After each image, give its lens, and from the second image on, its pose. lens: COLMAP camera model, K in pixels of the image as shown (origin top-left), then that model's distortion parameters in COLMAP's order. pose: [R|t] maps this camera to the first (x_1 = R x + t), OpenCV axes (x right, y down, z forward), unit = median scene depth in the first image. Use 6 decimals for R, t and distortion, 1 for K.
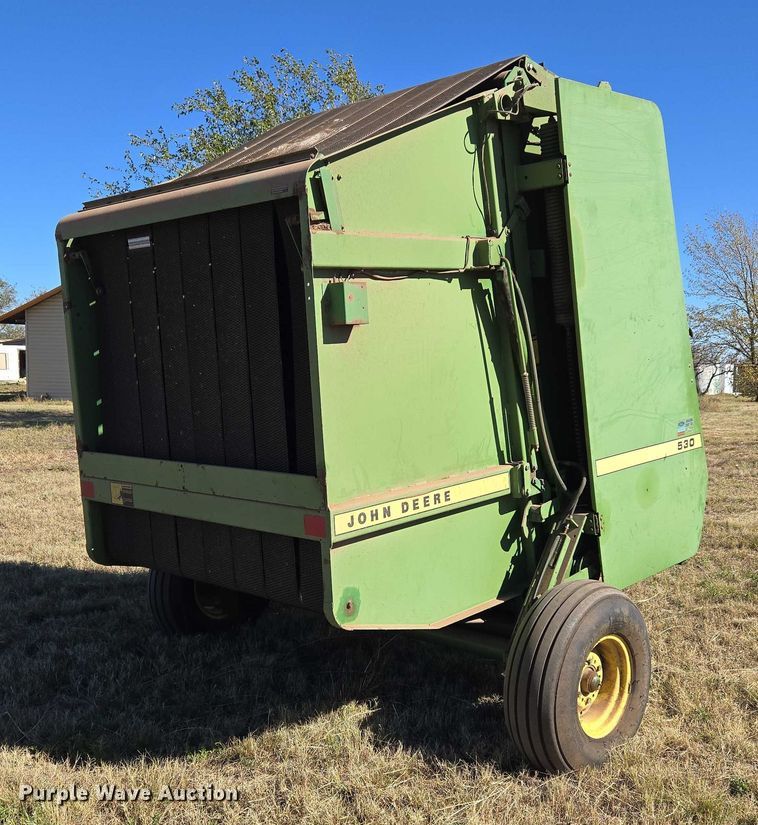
lens RADIAL K [[936.2, 0, 446.2], [0, 936.2, 412.3], [0, 0, 1]] dist [0.011967, -0.012524]
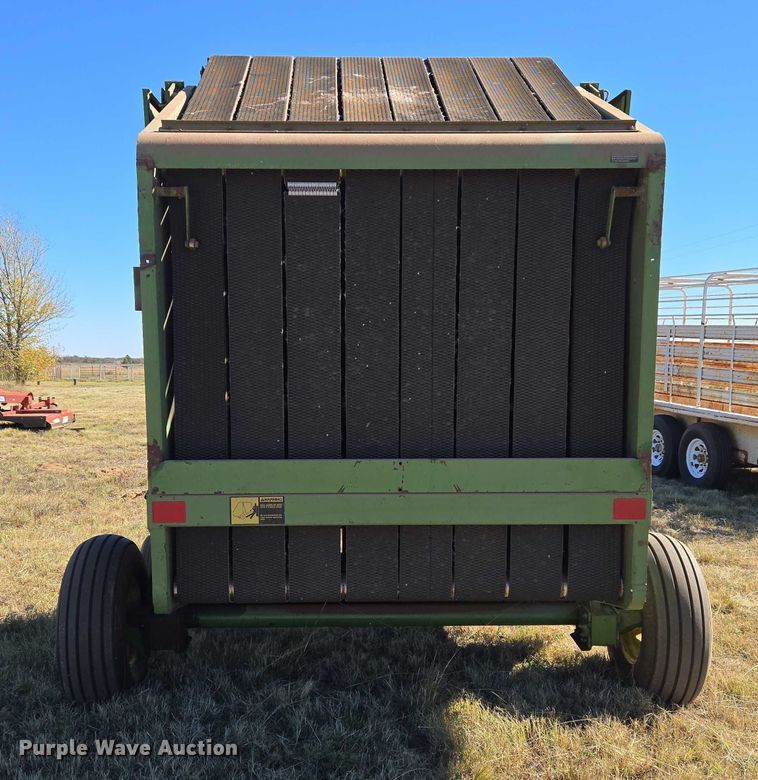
lens RADIAL K [[657.4, 0, 378.8], [0, 657.4, 378.4], [0, 0, 1]] dist [0.008530, 0.000151]
pose [[0.741841, -0.023834, 0.670152, -0.652045], [0.031444, 0.999505, 0.000739, -0.019134], [-0.669838, 0.020524, 0.742223, 0.544417]]
